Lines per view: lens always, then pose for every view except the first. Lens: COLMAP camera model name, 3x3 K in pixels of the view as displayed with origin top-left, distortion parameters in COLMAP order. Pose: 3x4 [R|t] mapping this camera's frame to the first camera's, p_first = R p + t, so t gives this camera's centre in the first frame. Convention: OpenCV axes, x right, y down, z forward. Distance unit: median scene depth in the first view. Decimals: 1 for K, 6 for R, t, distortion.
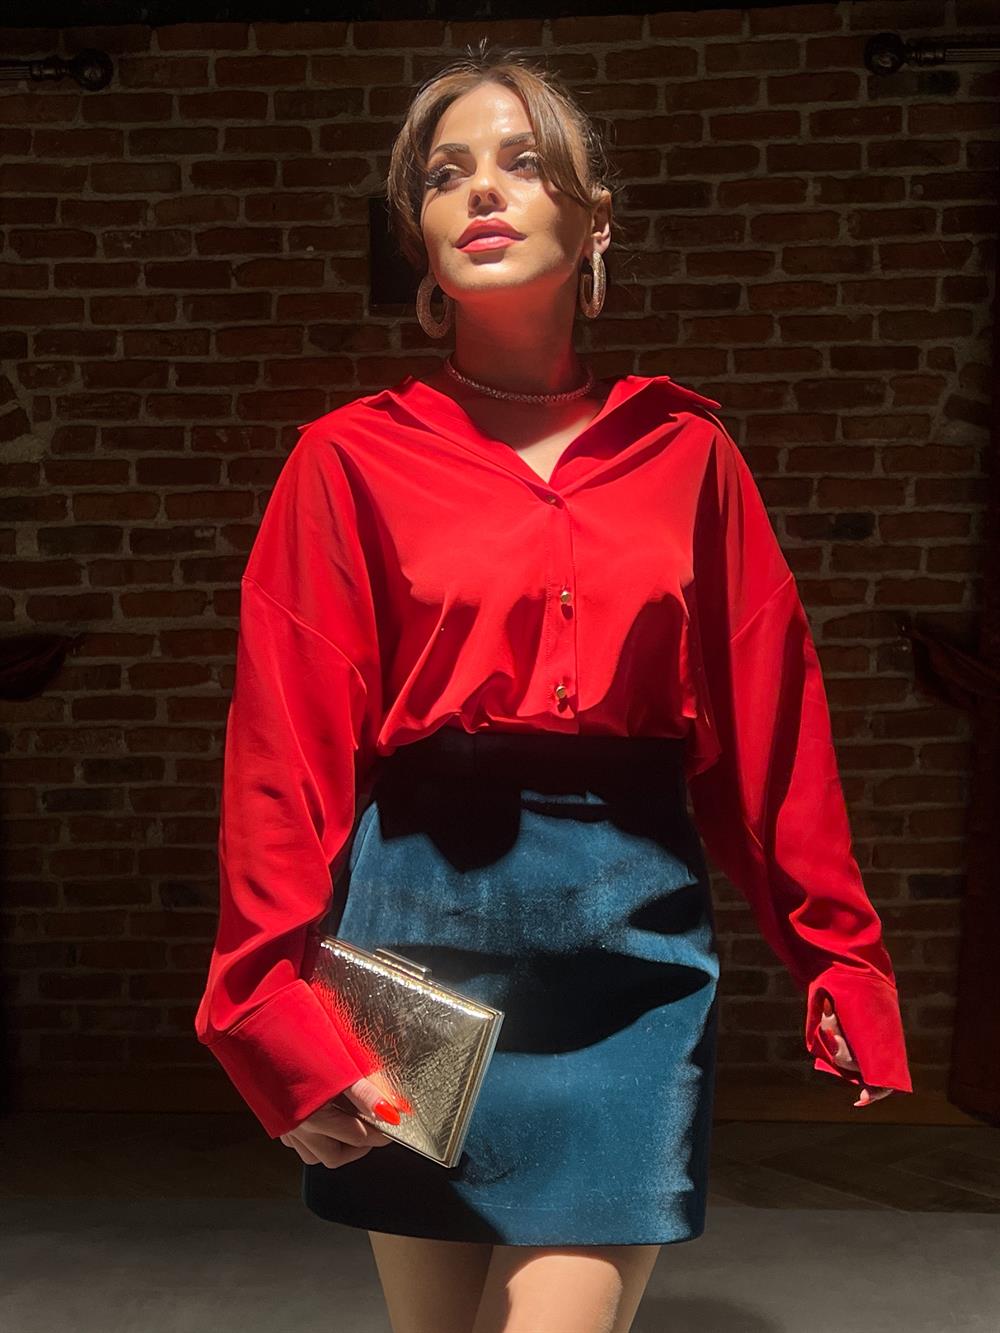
lens RADIAL K [[2119.0, 0, 503.4], [0, 2119.0, 674.6], [0, 0, 1]] dist [0.011421, 0.000000]
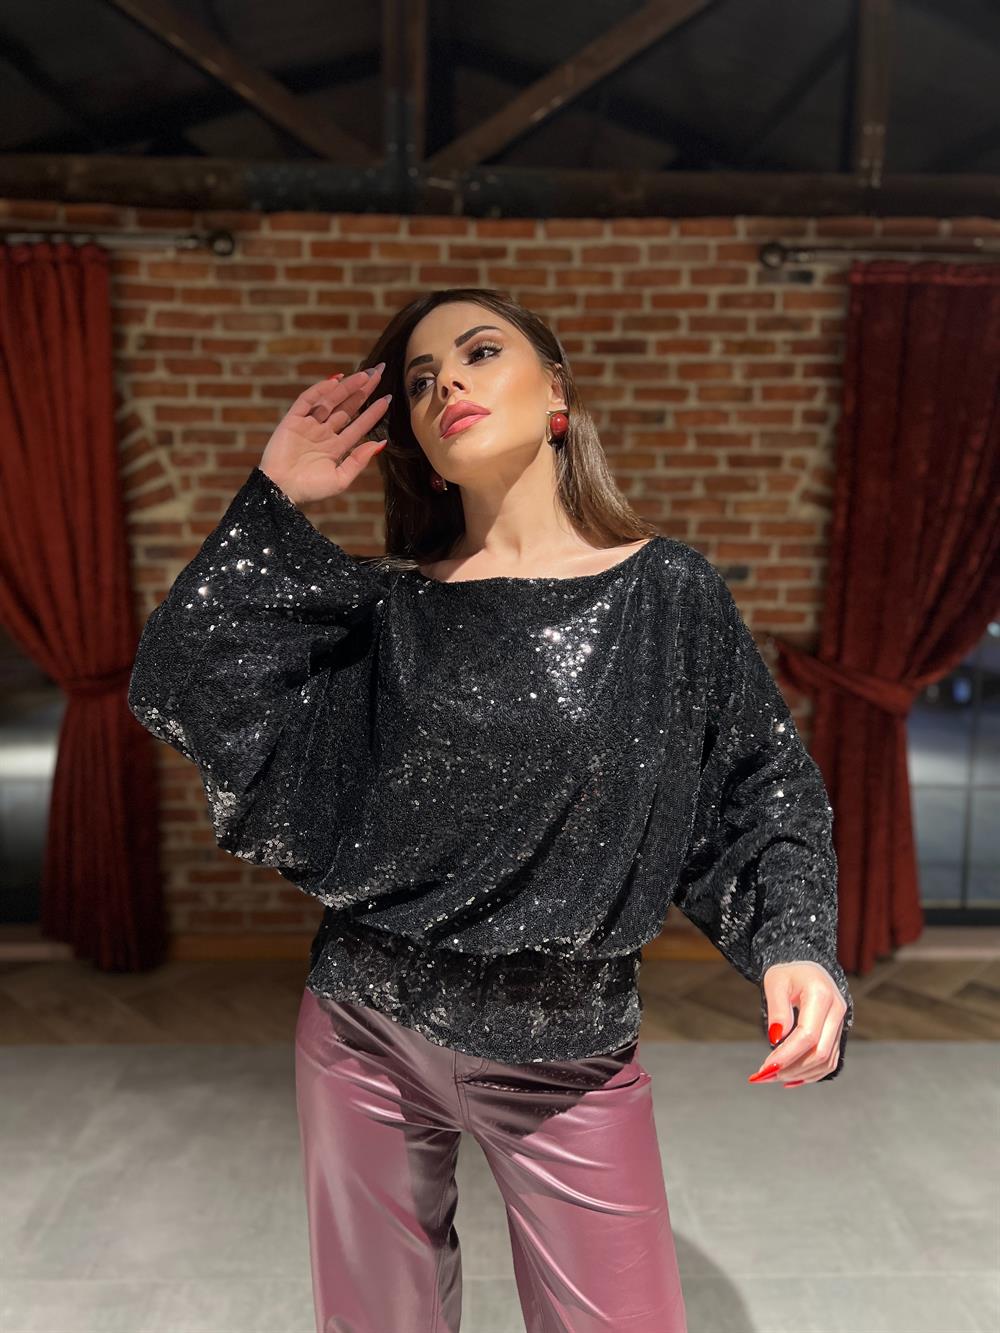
lens RADIAL K [[1115.6, 0, 513.2], [0, 1115.6, 663.7], [0, 0, 1]] dist [-0.007169, 0.007311]
pose [[0.994837, 0.003661, 0.101418, -0.074080], [-0.010261, 0.997857, 0.064628, -0.055133], [-0.100964, -0.065335, 0.992742, 0.221824]]
